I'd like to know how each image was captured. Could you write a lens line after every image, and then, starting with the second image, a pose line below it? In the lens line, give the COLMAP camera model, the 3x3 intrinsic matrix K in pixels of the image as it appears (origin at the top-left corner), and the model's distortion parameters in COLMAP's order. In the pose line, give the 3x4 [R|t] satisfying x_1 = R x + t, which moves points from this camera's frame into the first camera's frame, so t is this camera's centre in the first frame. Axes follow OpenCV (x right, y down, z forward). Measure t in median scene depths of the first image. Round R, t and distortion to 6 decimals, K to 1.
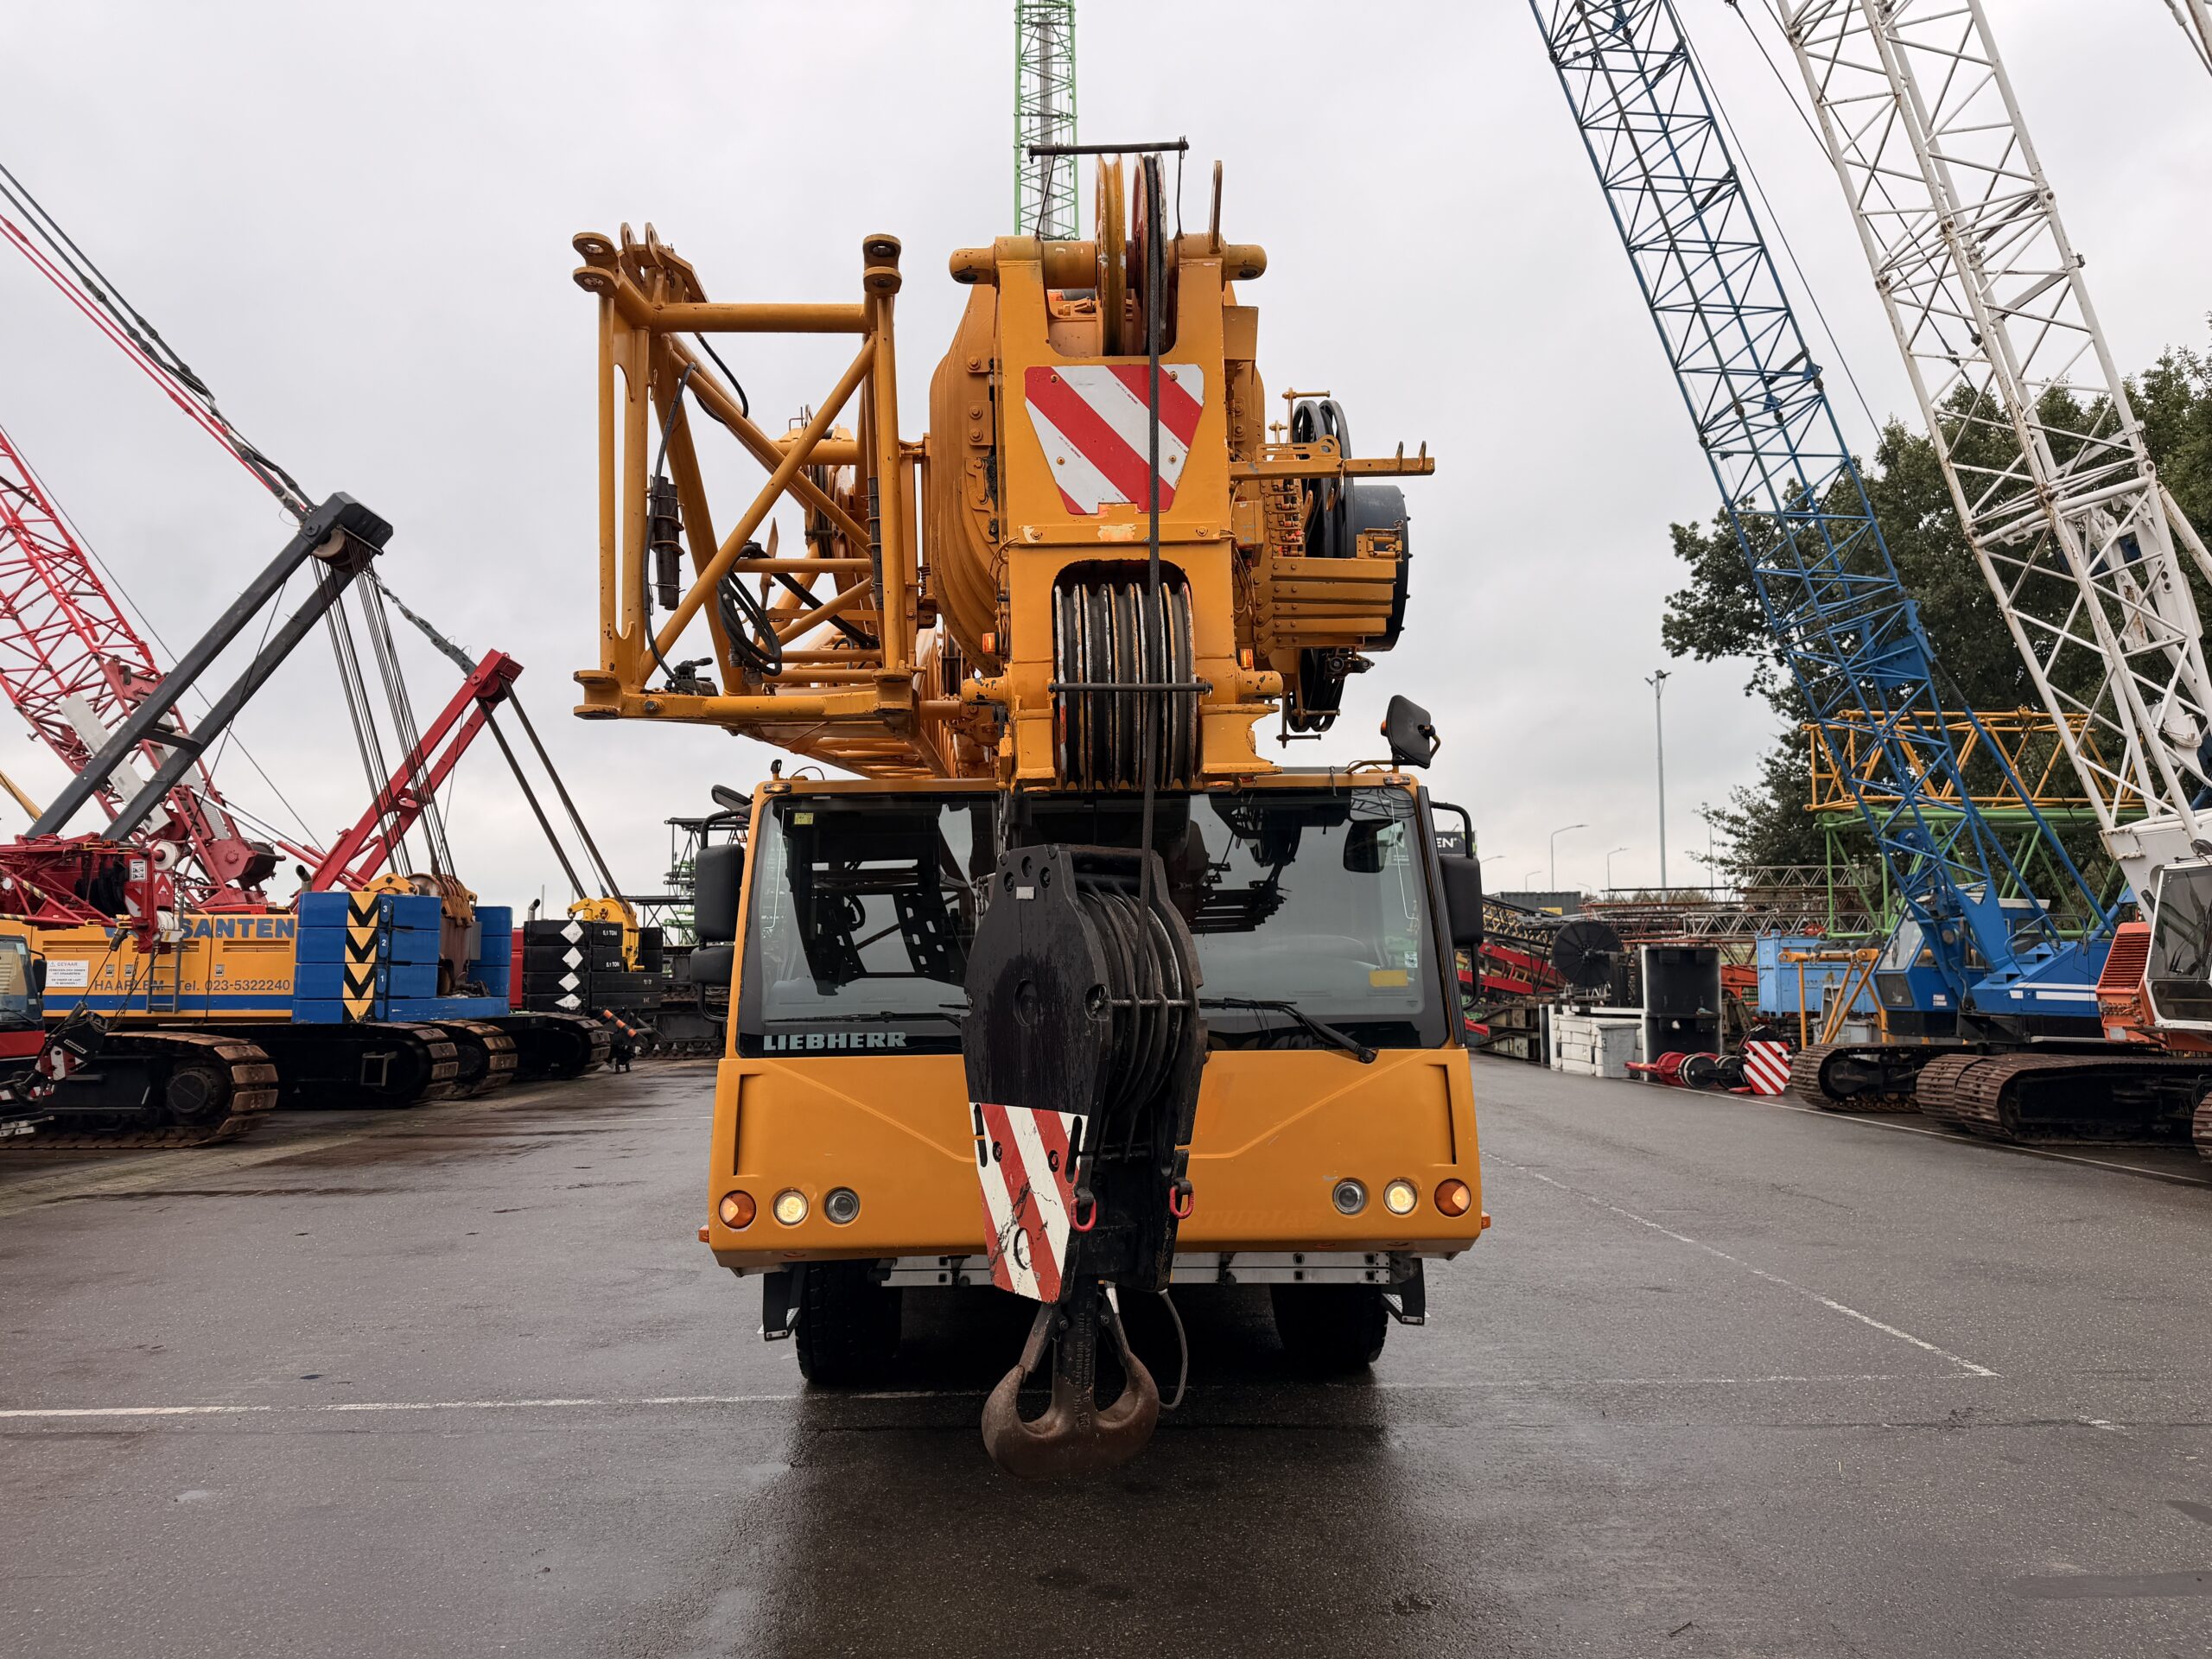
lens RADIAL K [[1516.2, 0, 1106.0], [0, 1516.2, 829.5], [0, 0, 1]] dist [0.098150, -0.124167]
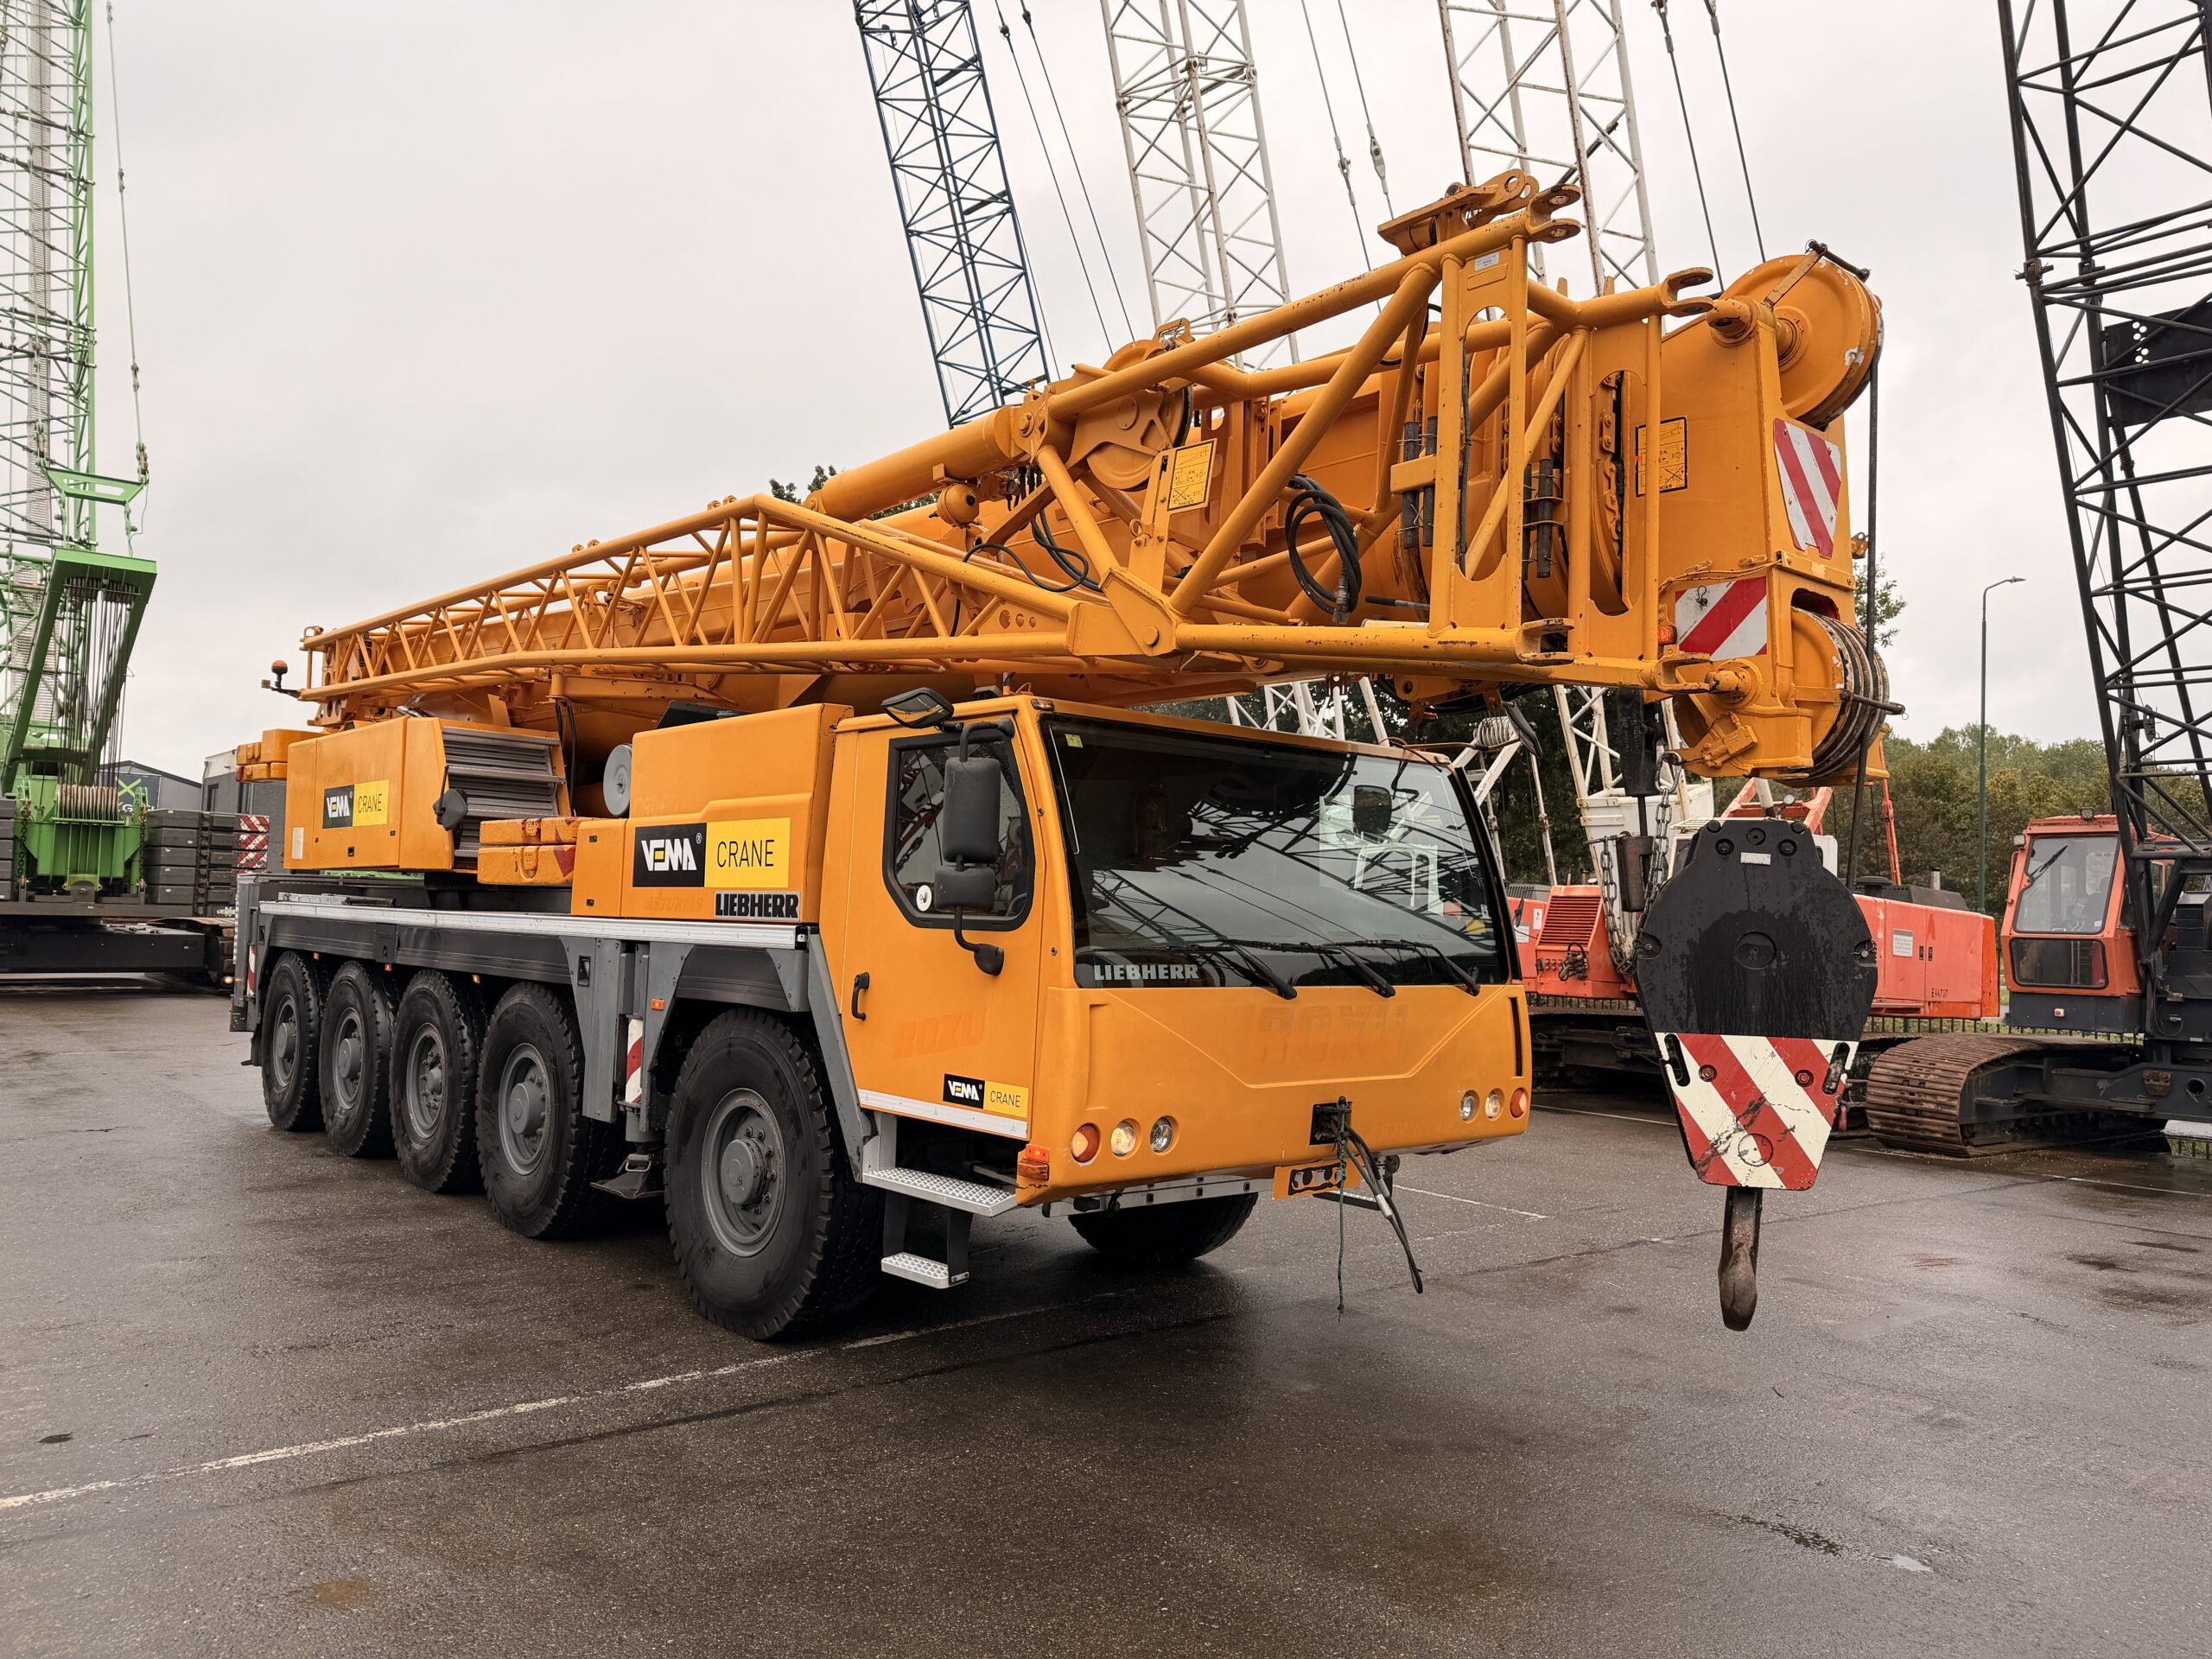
lens RADIAL K [[1514.7, 0, 1097.8], [0, 1514.7, 836.7], [0, 0, 1]] dist [0.100102, -0.107305]
pose [[0.772770, 0.067308, 0.631107, -0.668687], [-0.099895, 0.994866, 0.016214, 0.030811], [-0.626775, -0.075574, 0.775526, 0.209665]]
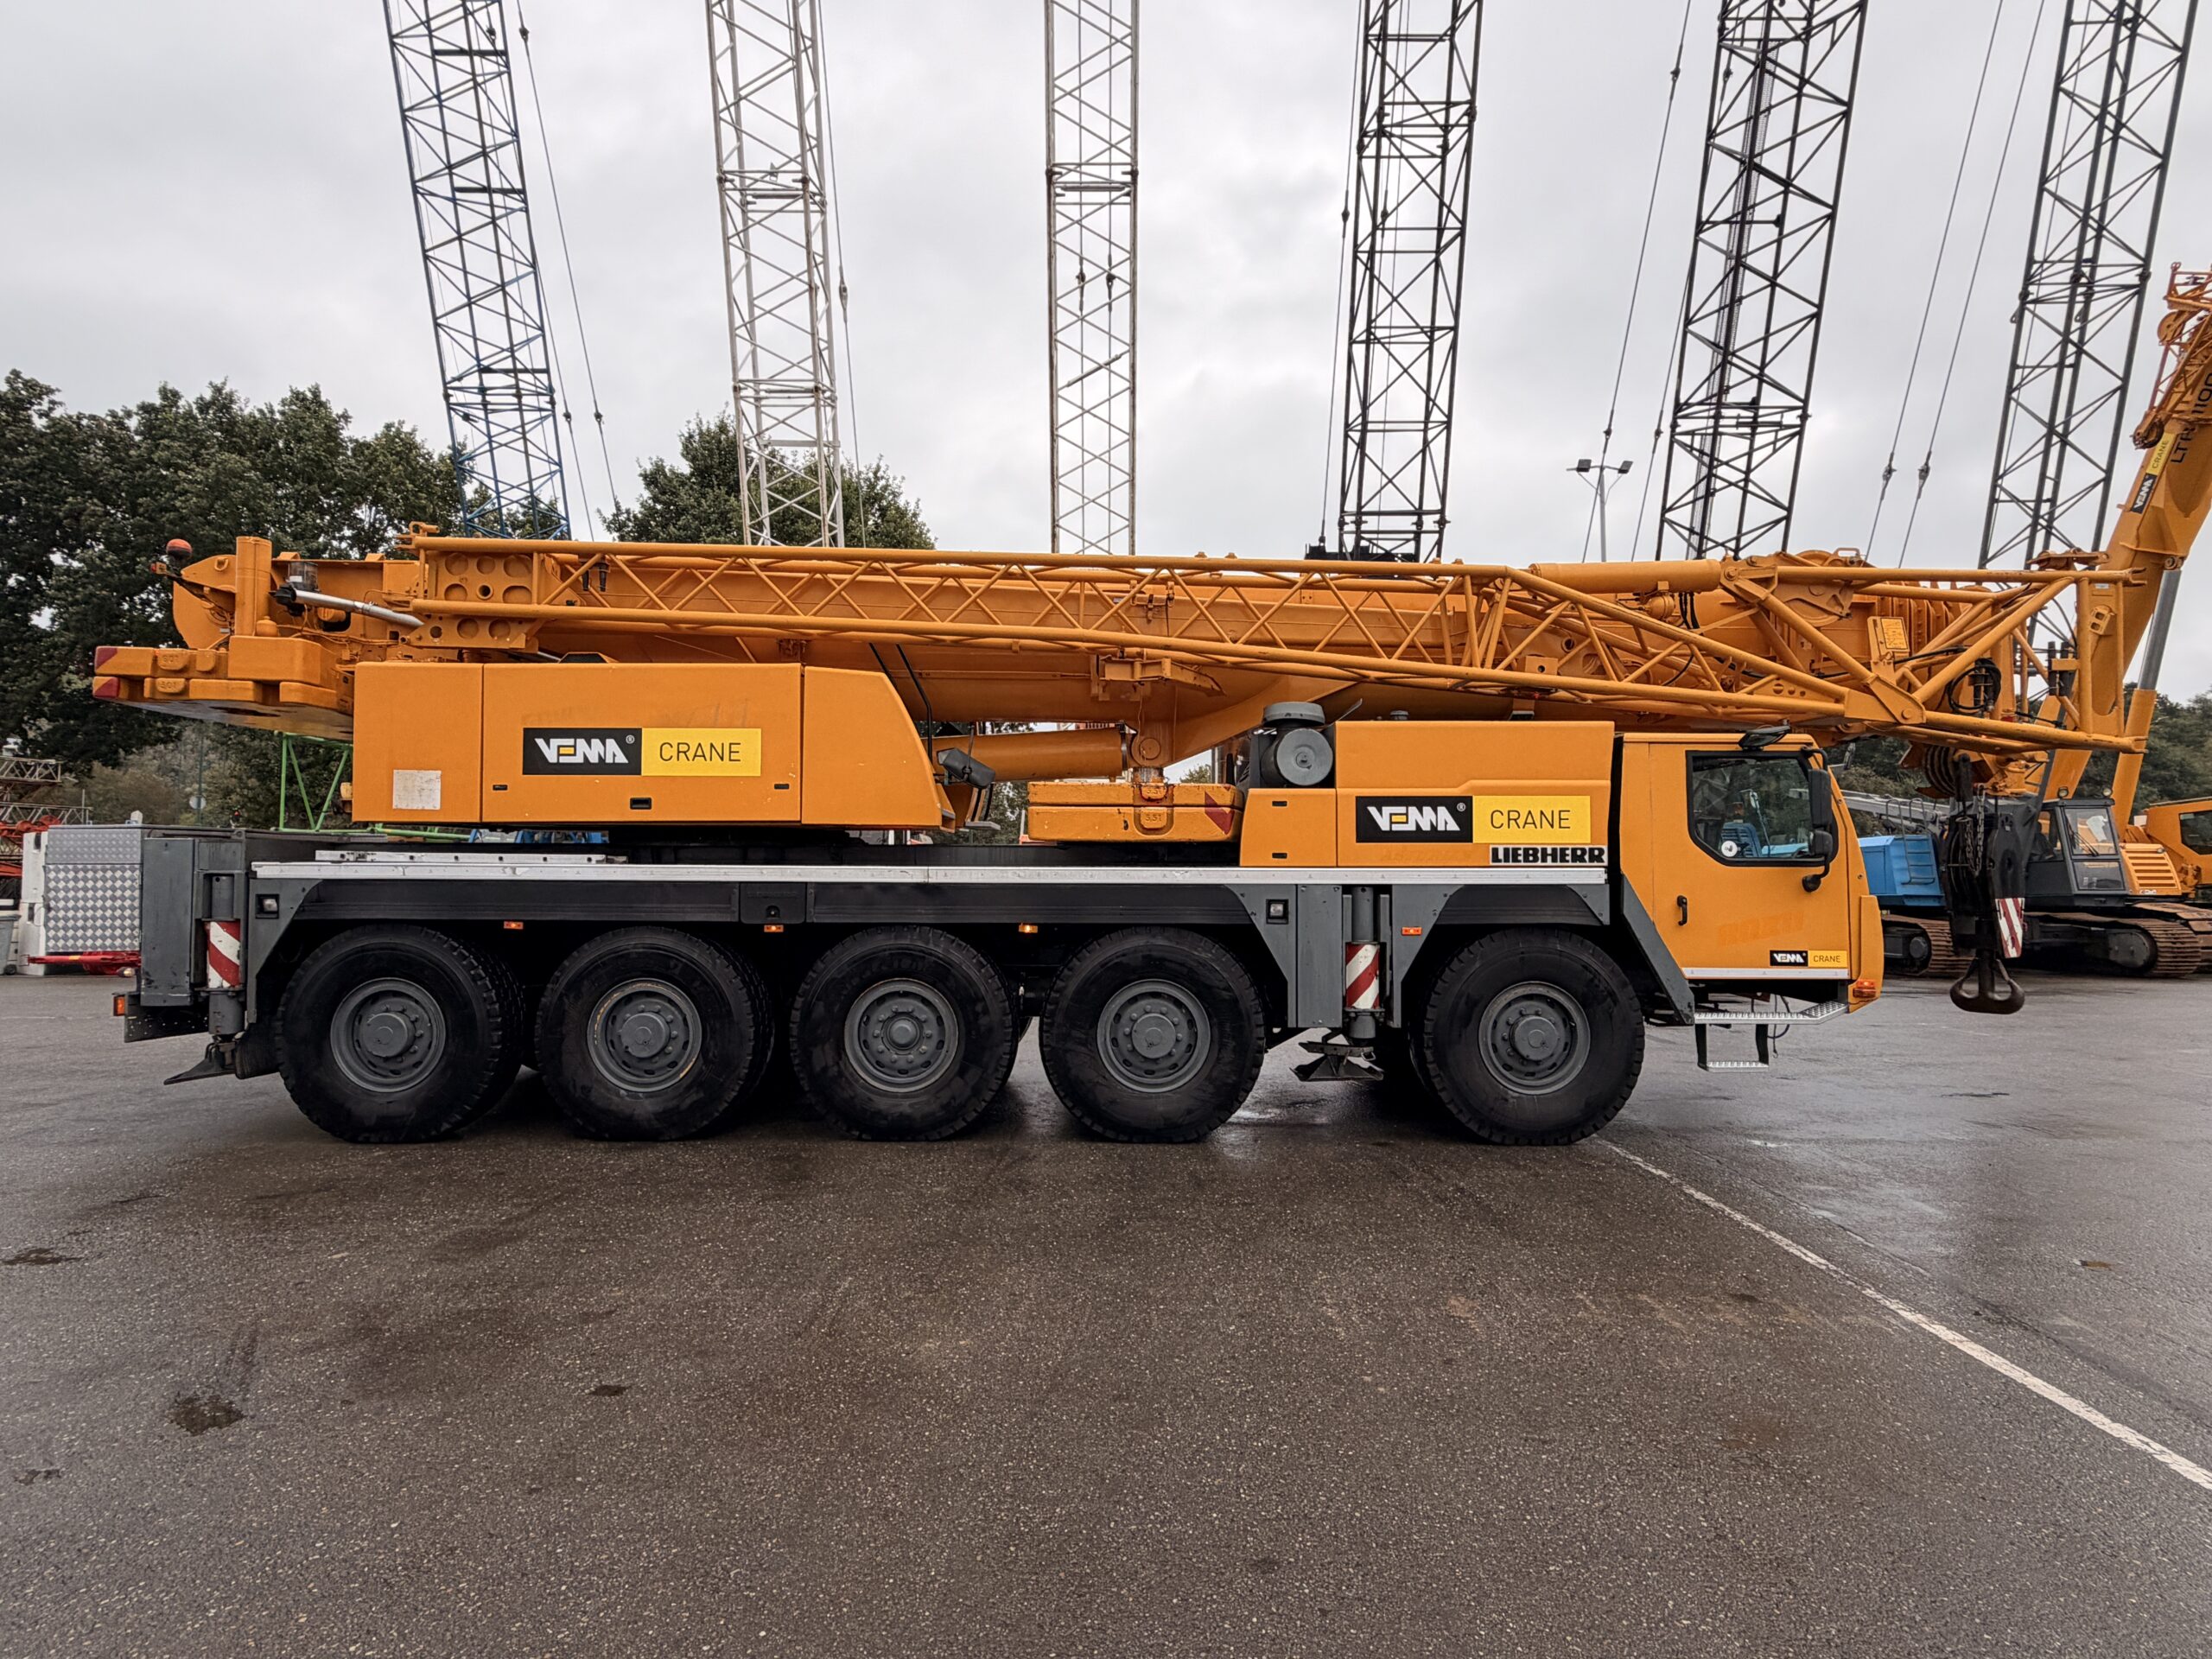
lens RADIAL K [[1092.7, 0, 1106.0], [0, 1092.7, 829.5], [0, 0, 1]] dist [0.003573, -0.000124]
pose [[0.035005, 0.032233, 0.998867, -1.258032], [-0.101660, 0.994410, -0.028527, 0.160822], [-0.994203, -0.100547, 0.038086, 1.488482]]
